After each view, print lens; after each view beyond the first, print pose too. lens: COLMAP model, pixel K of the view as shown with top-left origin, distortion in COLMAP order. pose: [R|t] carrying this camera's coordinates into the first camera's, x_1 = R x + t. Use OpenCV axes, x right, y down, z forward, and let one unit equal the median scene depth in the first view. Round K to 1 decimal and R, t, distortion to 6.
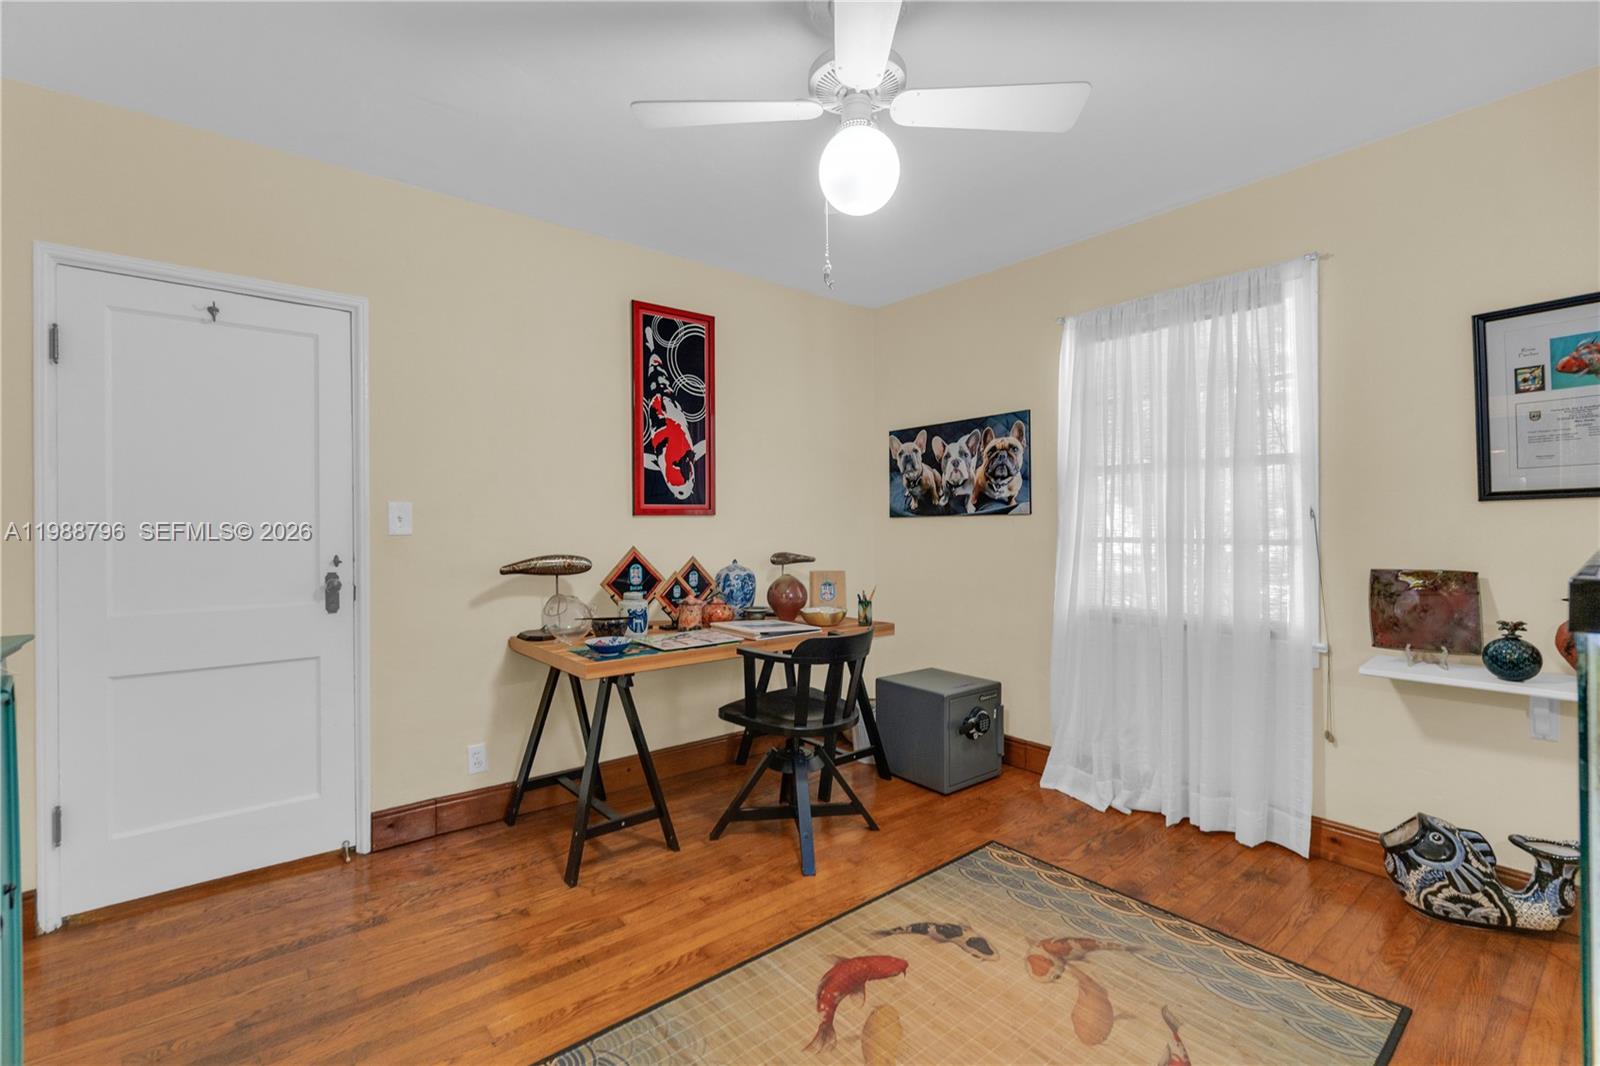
lens RADIAL K [[687.0, 0, 799.7], [0, 687.0, 506.3], [0, 0, 1]] dist [-0.003667, -0.000696]
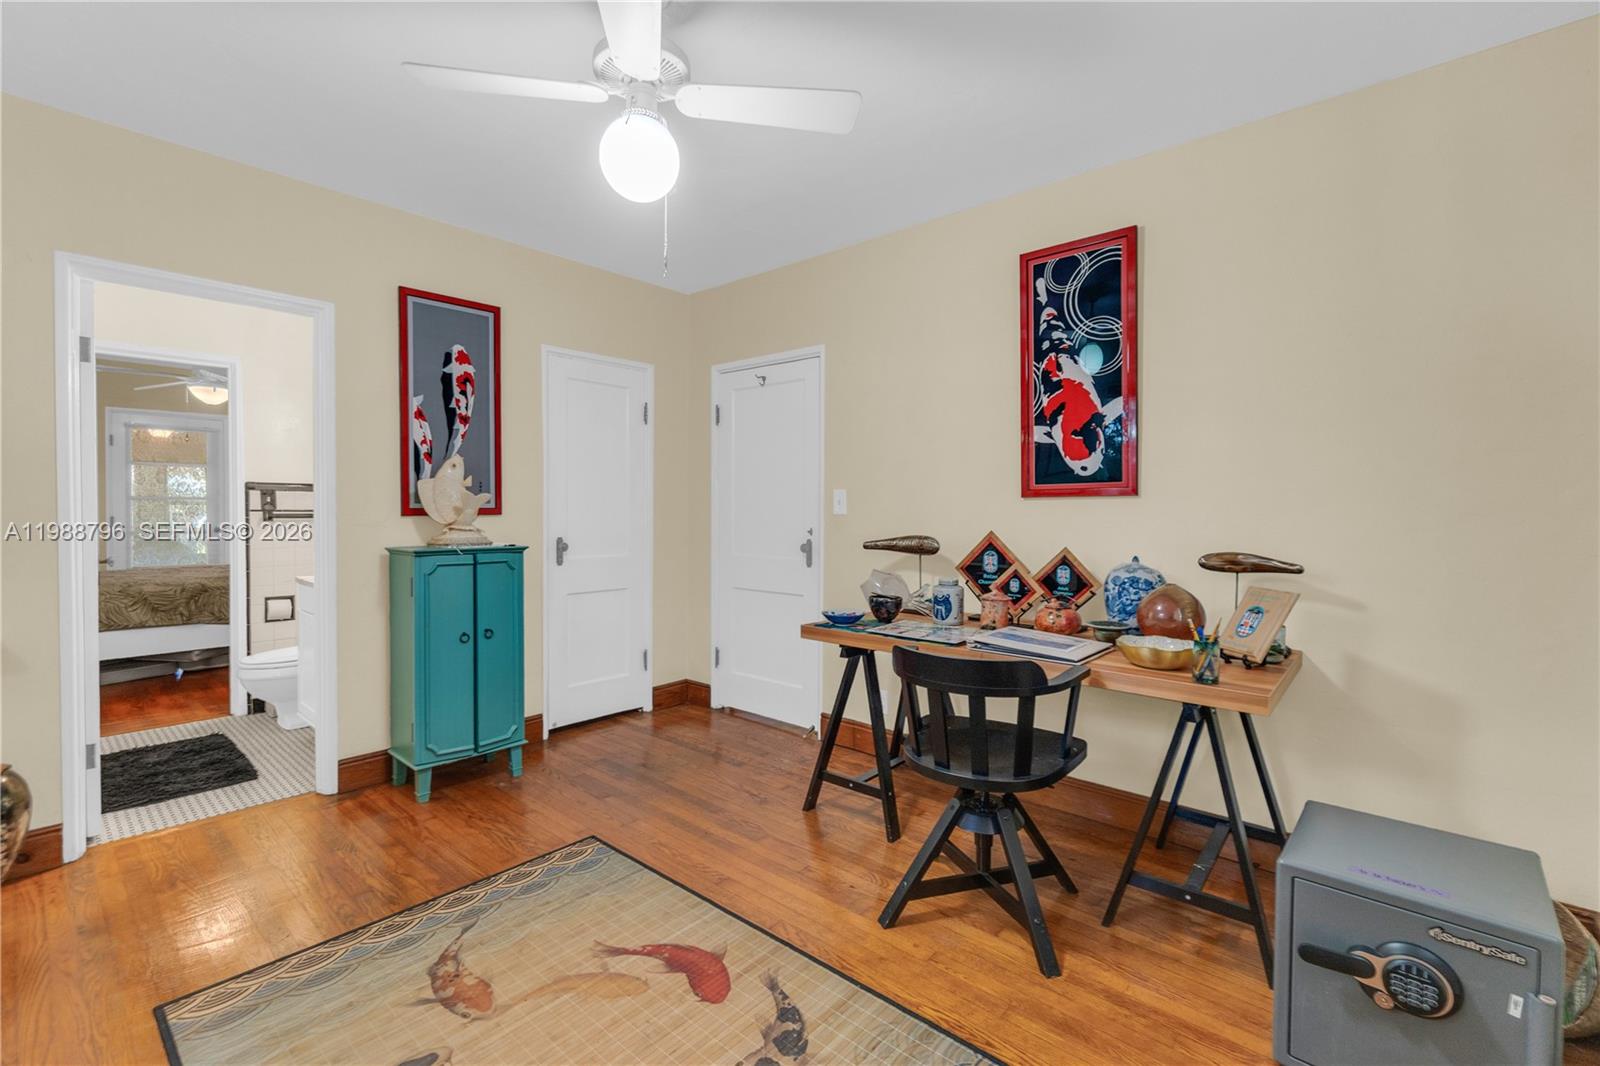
lens RADIAL K [[707.5, 0, 783.2], [0, 707.5, 505.1], [0, 0, 1]] dist [0.000637, 0.000198]
pose [[0.156329, -0.001156, -0.987704, 0.622281], [0.020343, 0.999791, 0.002050, 0.015362], [0.987496, -0.020414, 0.156320, 0.554971]]
